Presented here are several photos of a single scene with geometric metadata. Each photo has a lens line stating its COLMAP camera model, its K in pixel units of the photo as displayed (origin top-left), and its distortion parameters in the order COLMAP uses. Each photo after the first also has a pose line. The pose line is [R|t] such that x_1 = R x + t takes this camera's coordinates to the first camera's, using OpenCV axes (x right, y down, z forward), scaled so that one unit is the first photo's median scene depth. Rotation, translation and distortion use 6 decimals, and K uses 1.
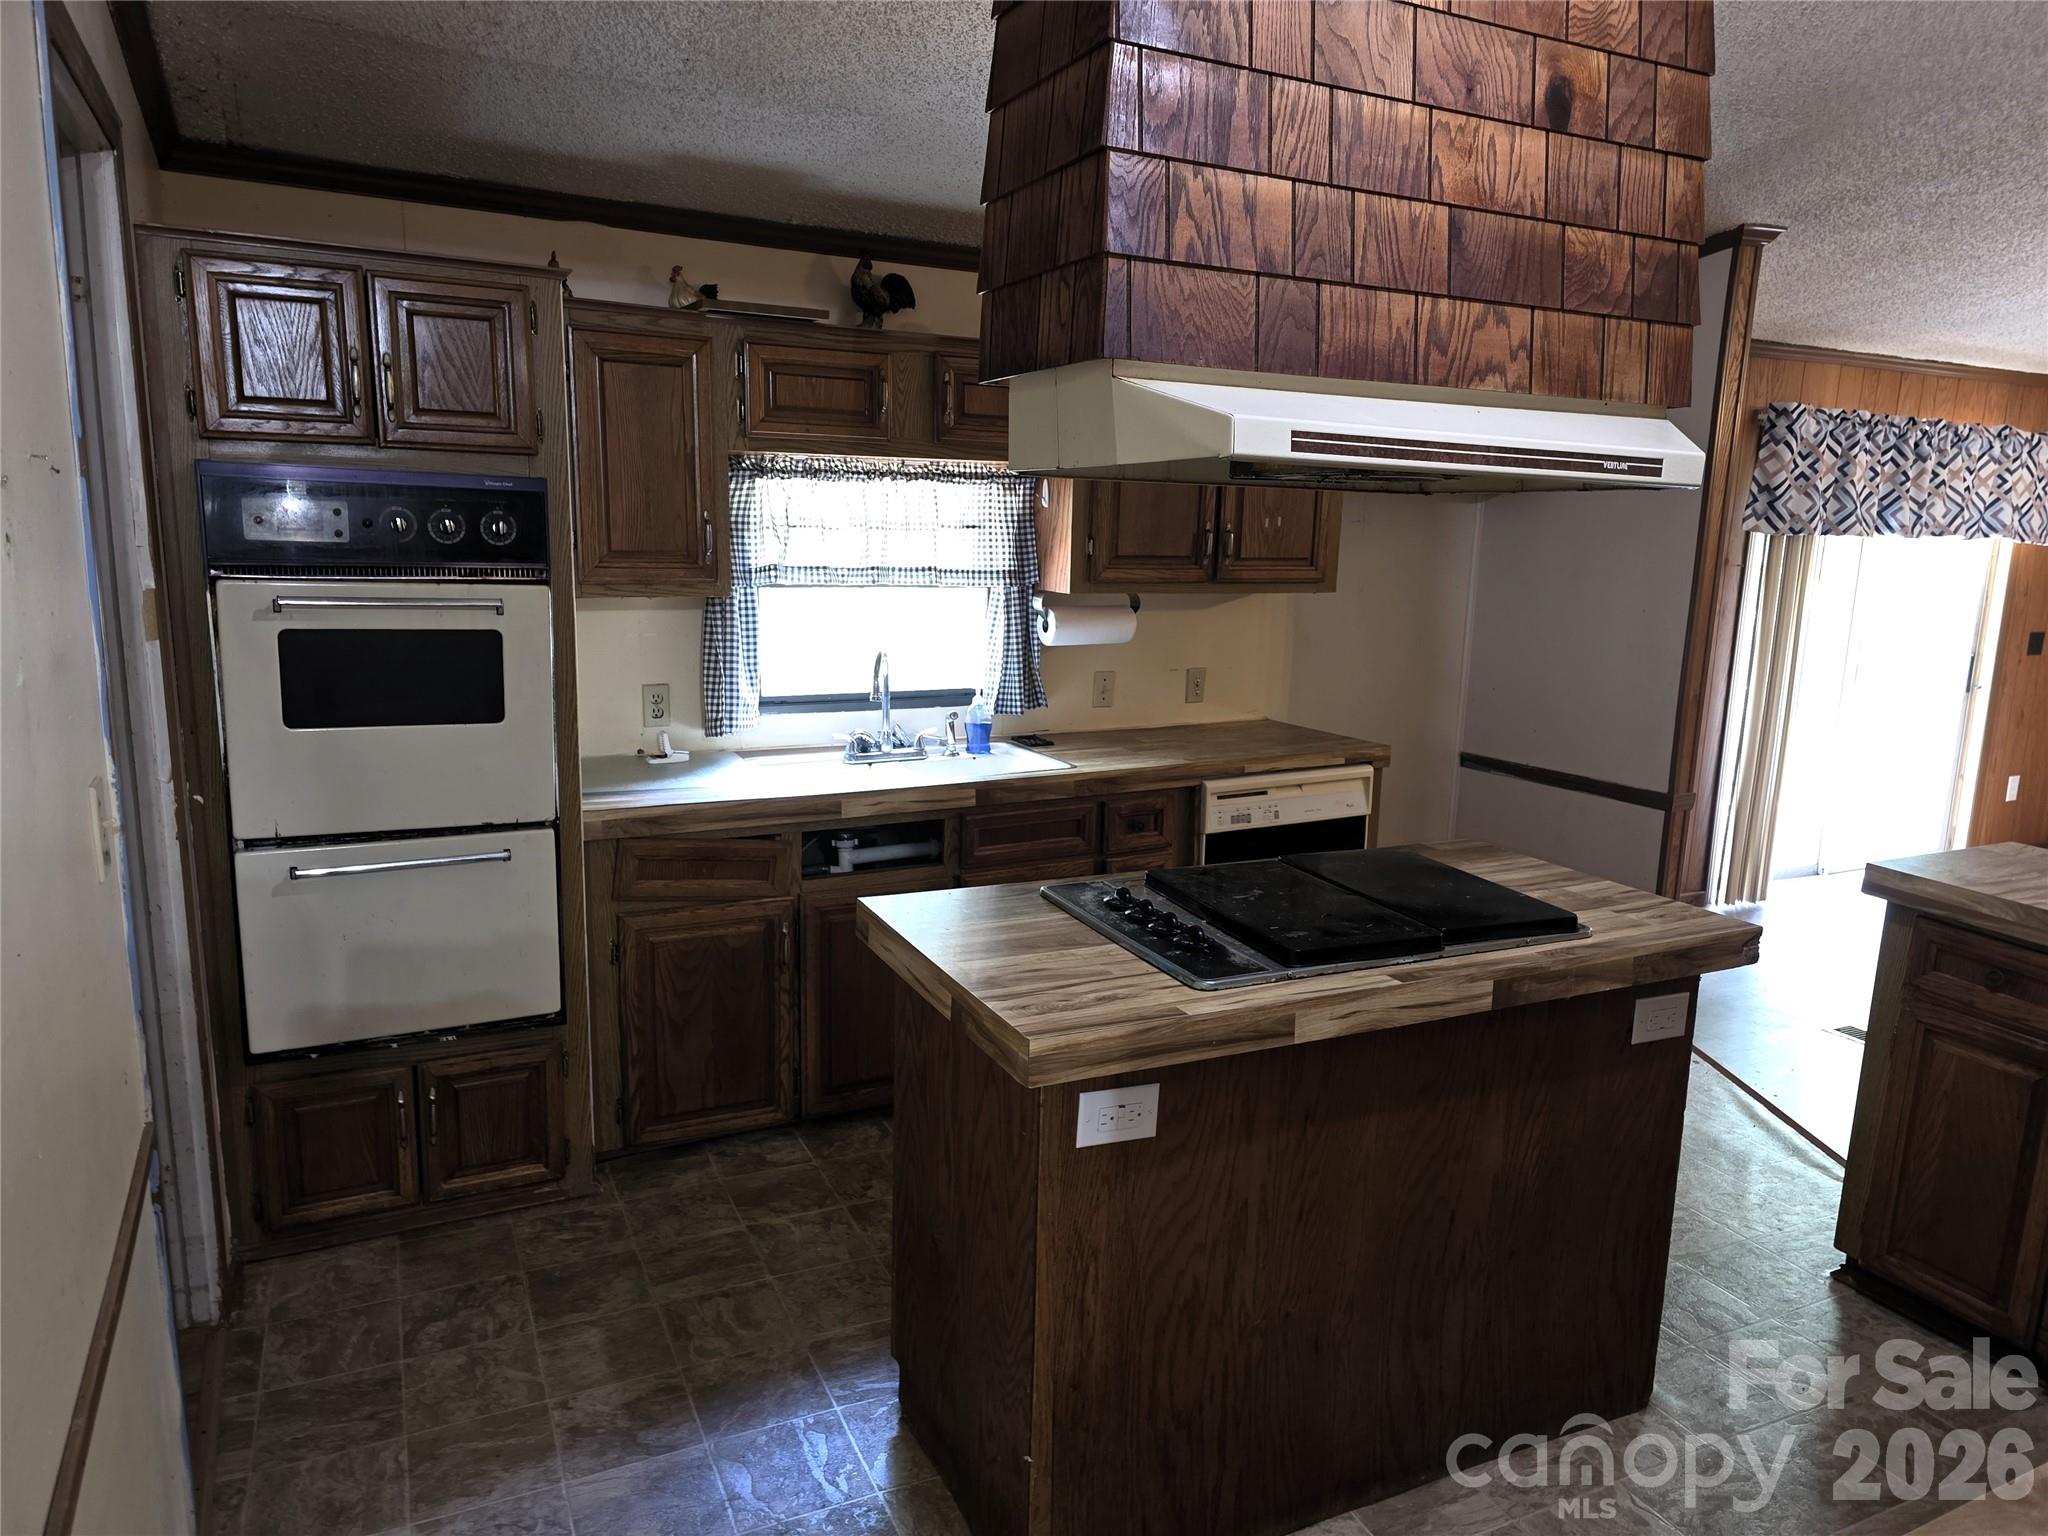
lens RADIAL K [[1370.2, 0, 1042.7], [0, 1370.2, 772.2], [0, 0, 1]] dist [0.062104, -0.051821]
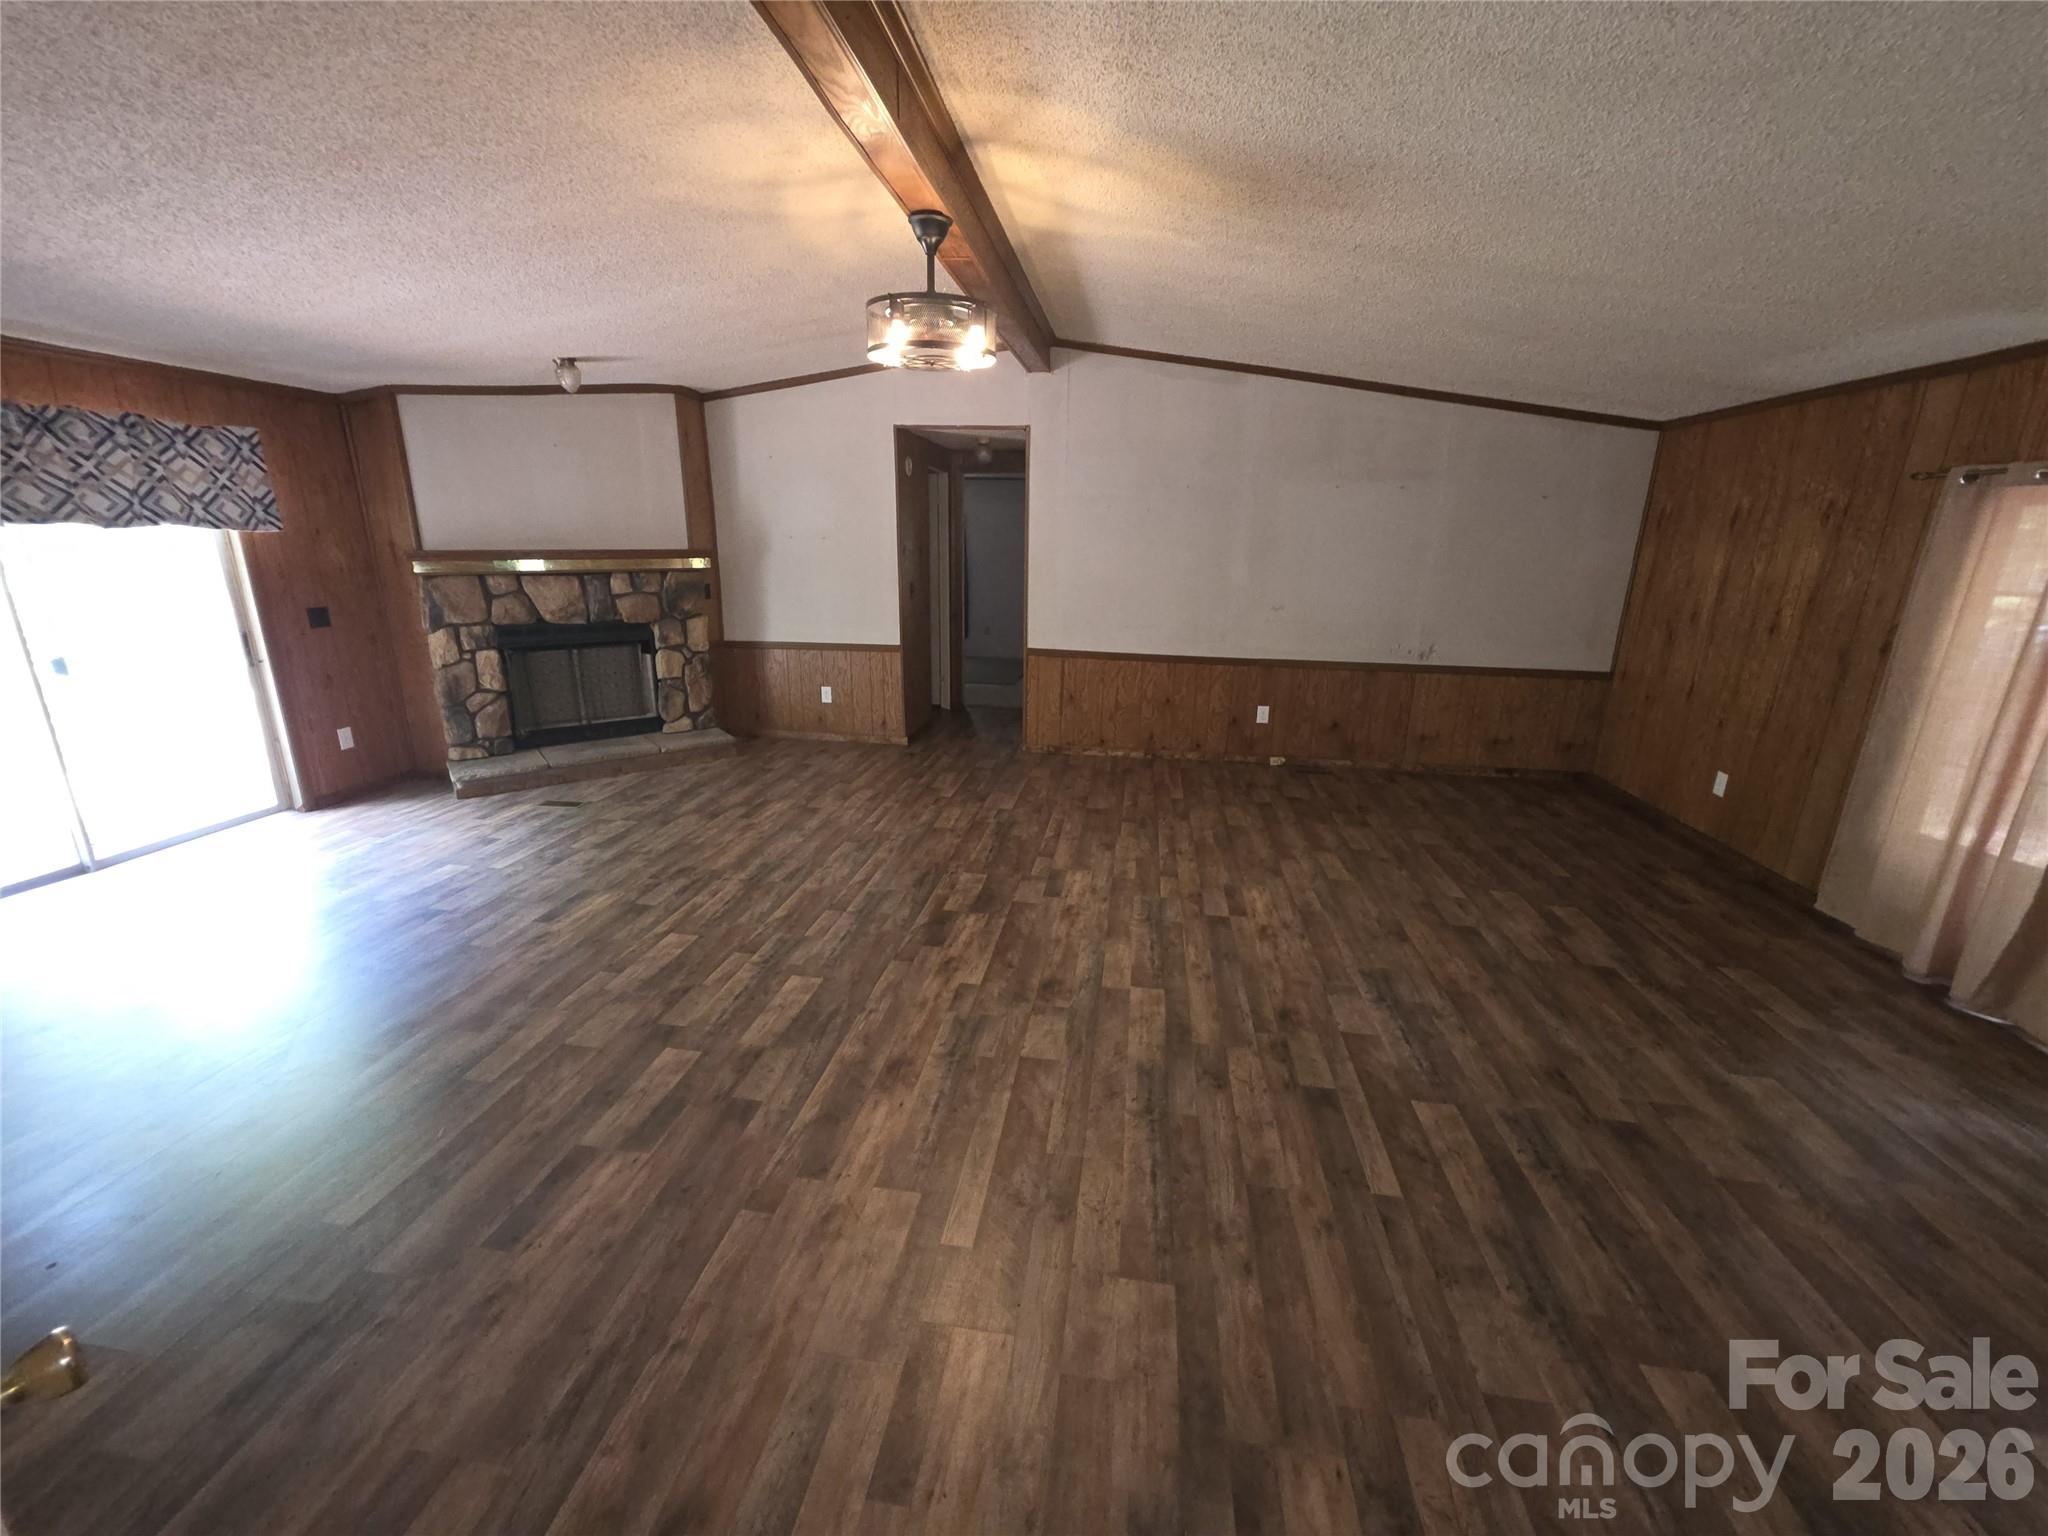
lens RADIAL K [[818.1, 0, 1021.0], [0, 818.1, 768.1], [0, 0, 1]] dist [0.001212, -0.000672]
pose [[0.589326, -0.238746, 0.771813, 1.499793], [0.150943, 0.971054, 0.185123, -0.020729], [-0.793670, 0.007403, 0.608304, 0.319166]]
